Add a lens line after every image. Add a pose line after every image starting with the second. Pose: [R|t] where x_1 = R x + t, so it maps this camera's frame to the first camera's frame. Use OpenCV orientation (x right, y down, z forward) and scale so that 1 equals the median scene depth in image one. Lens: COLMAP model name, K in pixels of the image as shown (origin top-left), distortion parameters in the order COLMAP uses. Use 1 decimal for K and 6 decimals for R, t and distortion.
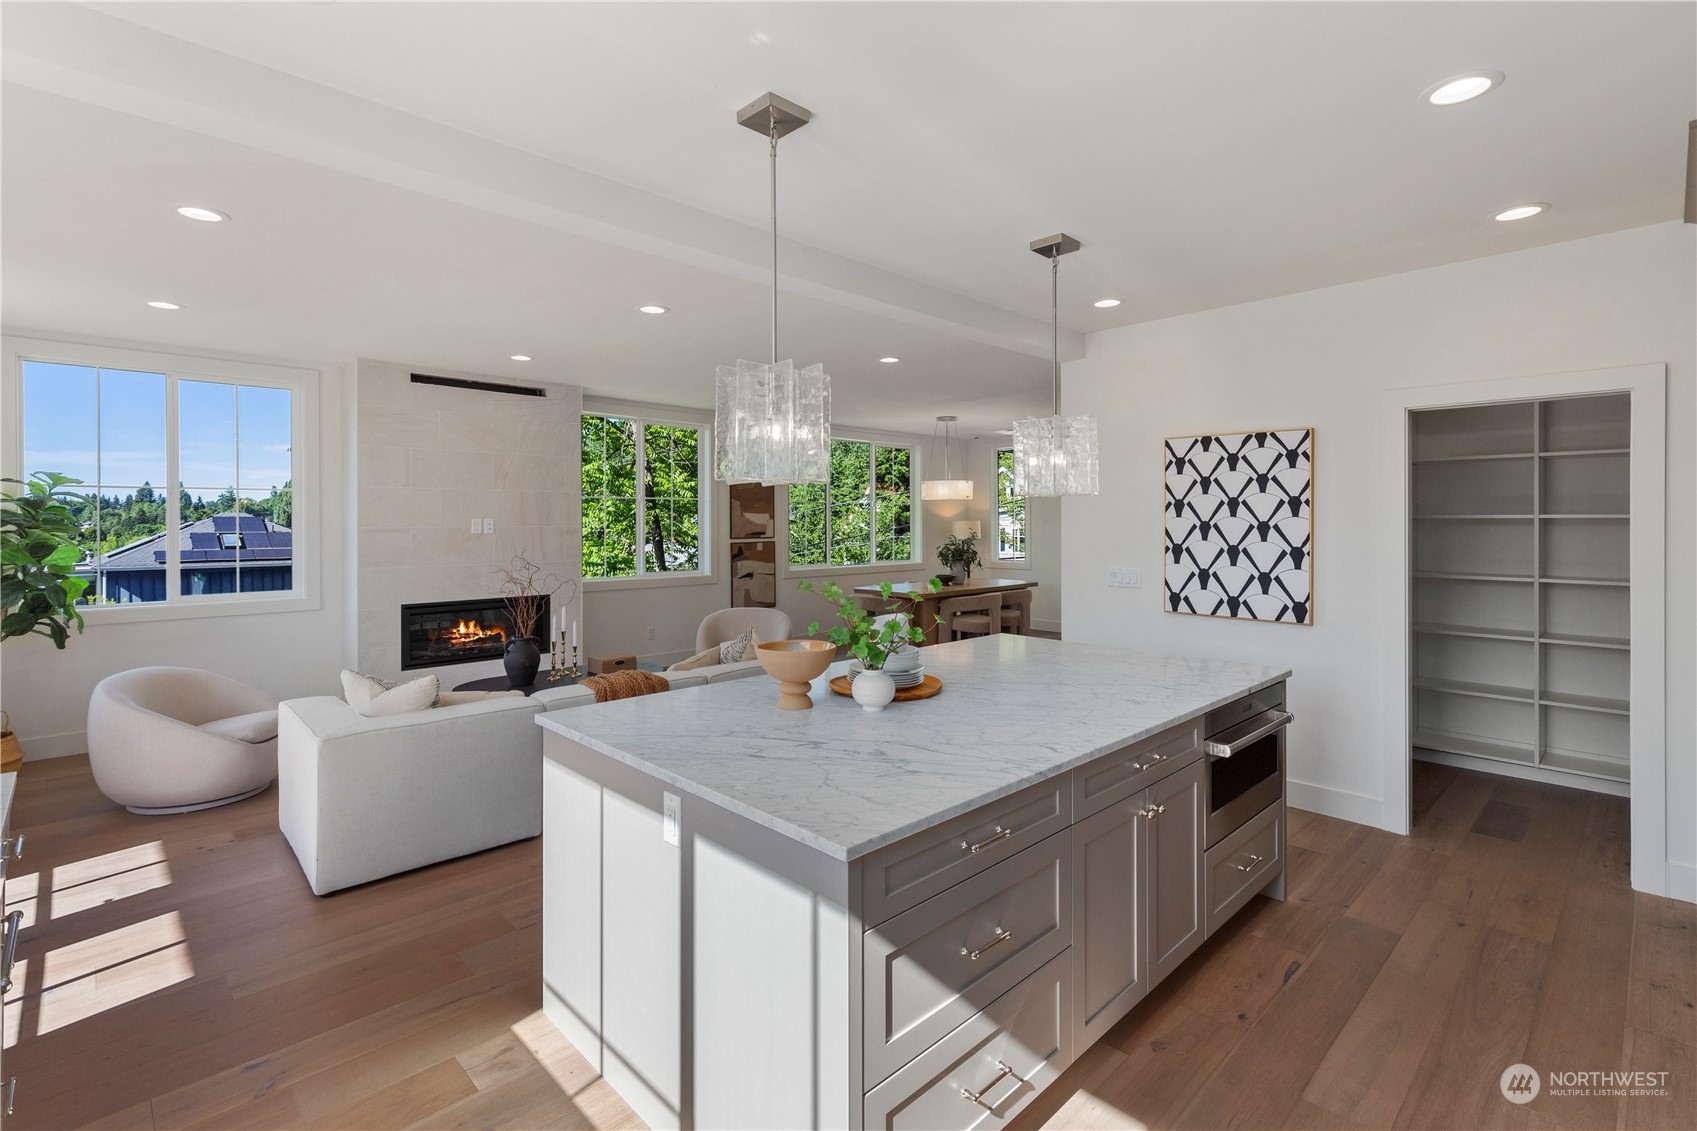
lens RADIAL K [[772.3, 0, 831.8], [0, 772.3, 523.9], [0, 0, 1]] dist [-0.005158, -0.001723]
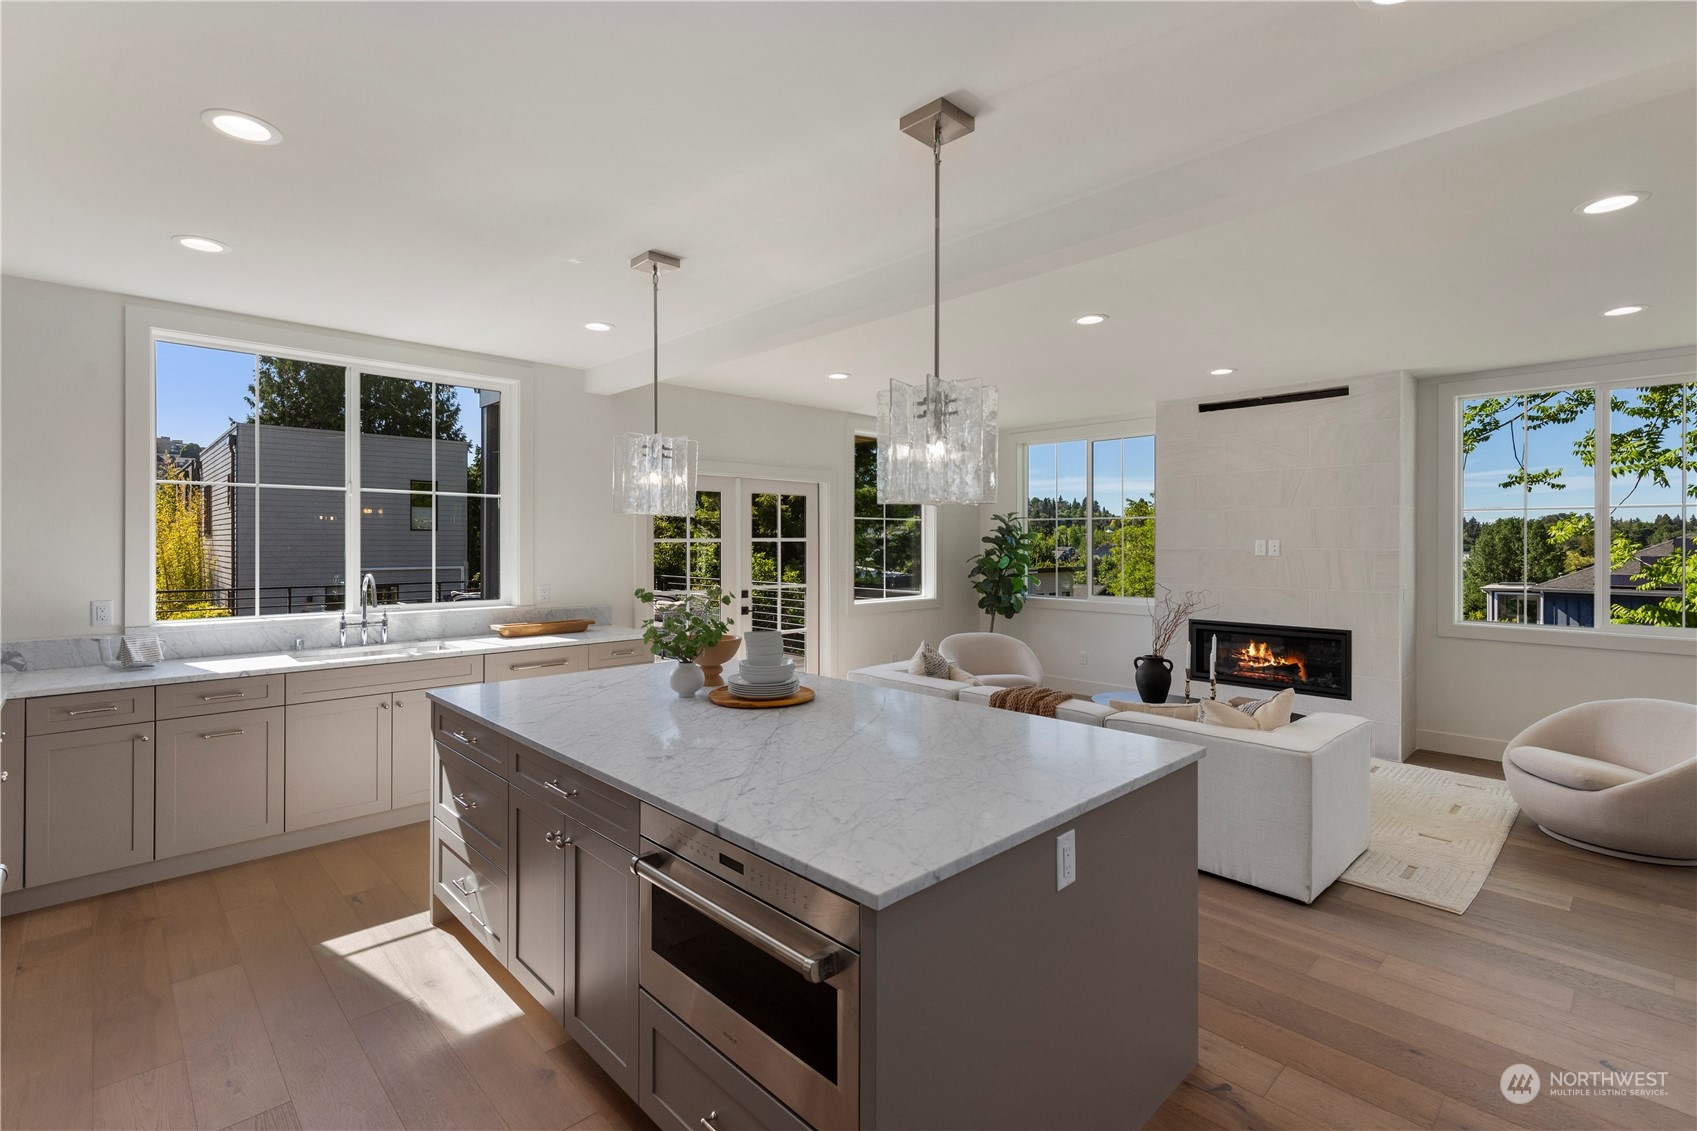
lens RADIAL K [[772.3, 0, 851.2], [0, 772.3, 560.8], [0, 0, 1]] dist [-0.005158, -0.001723]
pose [[0.000443, 0.024492, -0.999700, 0.689910], [-0.005529, 0.999685, 0.024490, -0.002269], [0.999985, 0.005517, 0.000579, 0.668668]]
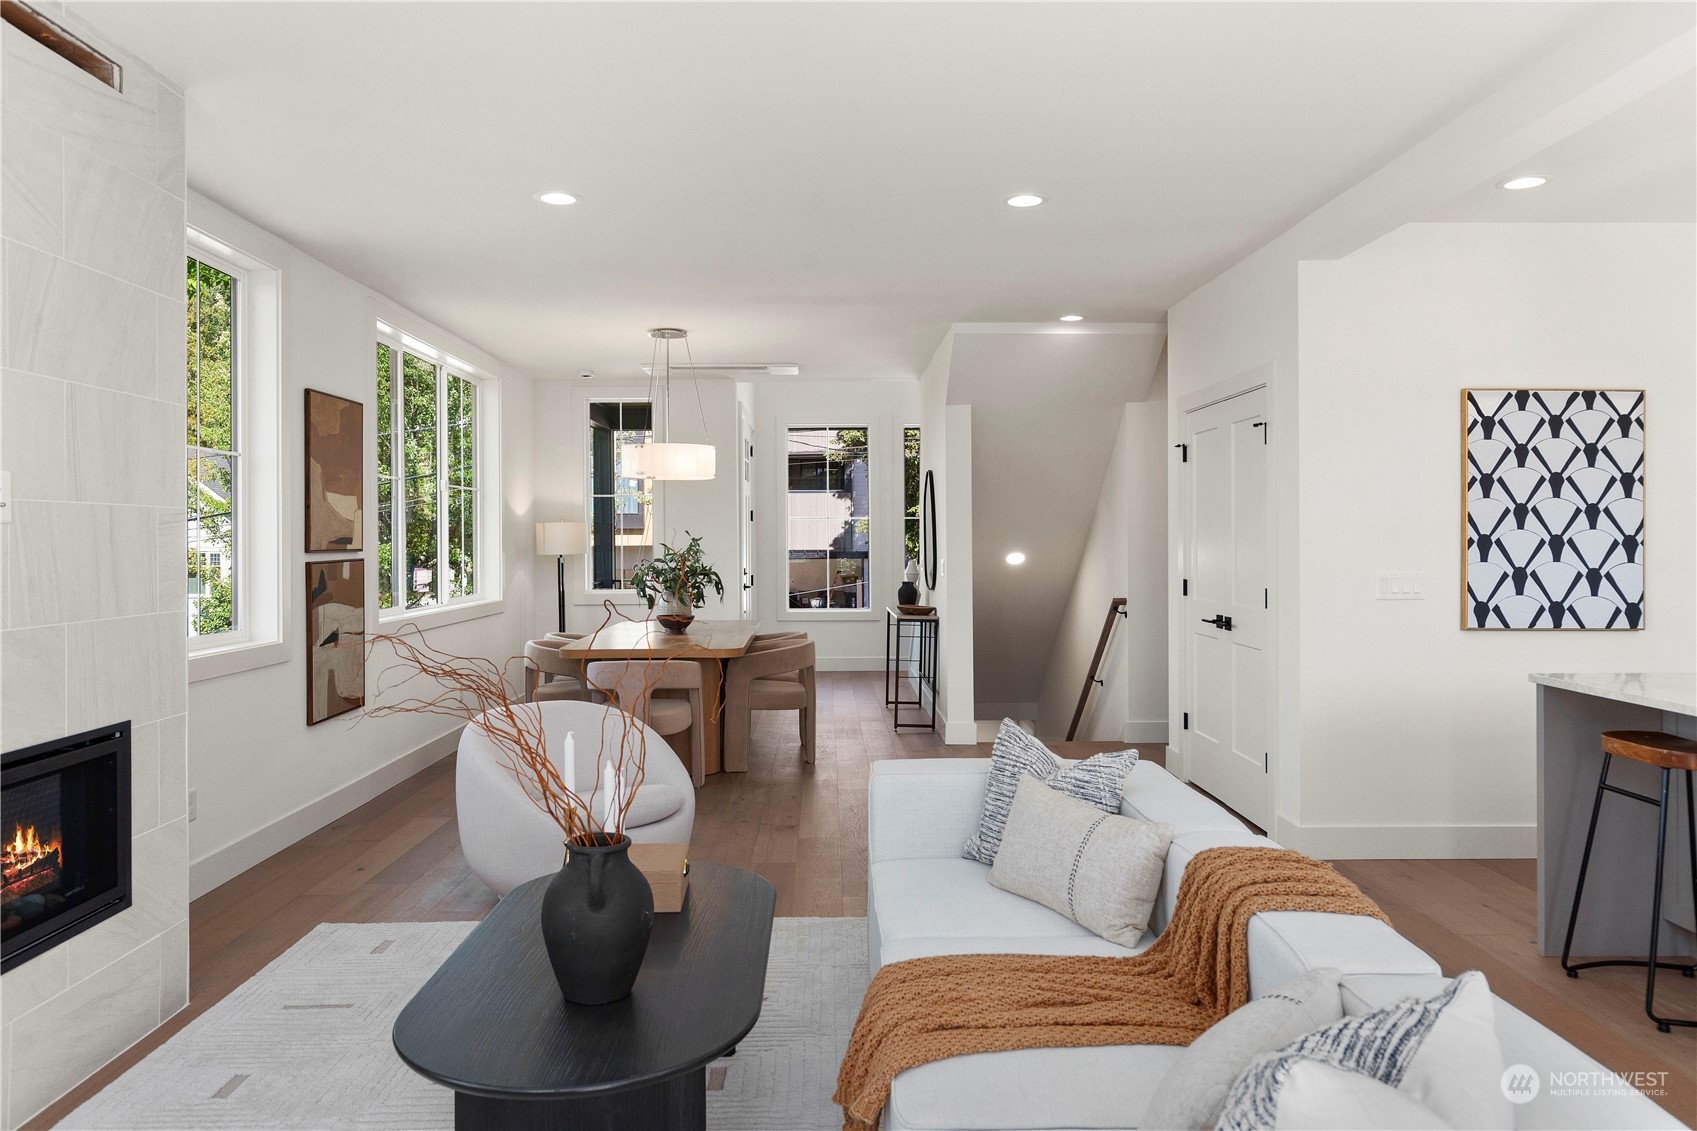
lens RADIAL K [[1160.6, 0, 845.2], [0, 1160.6, 538.0], [0, 0, 1]] dist [-0.004650, -0.000808]
pose [[0.680703, -0.002715, 0.732554, -0.757152], [0.005655, 0.999983, -0.001548, 0.027005], [-0.732537, 0.005196, 0.680707, 0.690823]]
